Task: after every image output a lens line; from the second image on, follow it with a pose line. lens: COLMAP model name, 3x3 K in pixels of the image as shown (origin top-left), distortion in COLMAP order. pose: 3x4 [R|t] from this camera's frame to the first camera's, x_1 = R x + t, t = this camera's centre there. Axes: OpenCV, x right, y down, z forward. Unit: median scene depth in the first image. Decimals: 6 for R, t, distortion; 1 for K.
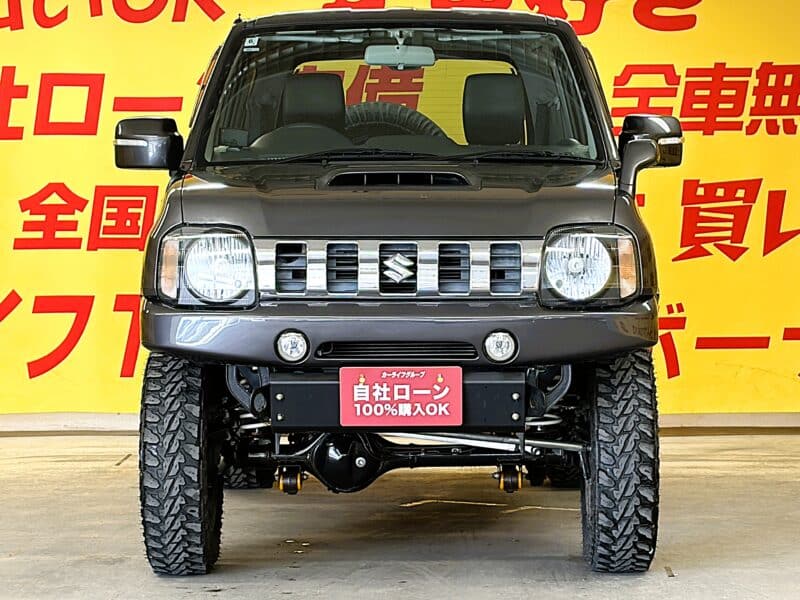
lens RADIAL K [[2343.5, 0, 400.0], [0, 2343.5, 300.0], [0, 0, 1]] dist [0.108319, 1.053065]
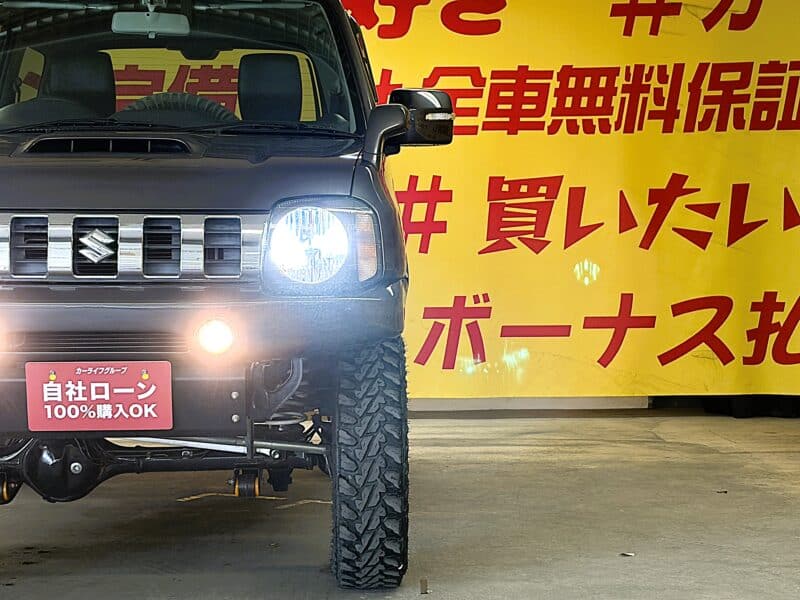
lens RADIAL K [[1810.3, 0, 400.0], [0, 1810.3, 300.0], [0, 0, 1]] dist [0.168932, 0.273032]
pose [[0.999134, -0.000768, 0.041610, 0.076735], [0.000696, 0.999998, 0.001760, 0.004614], [-0.041611, -0.001729, 0.999132, 0.307623]]
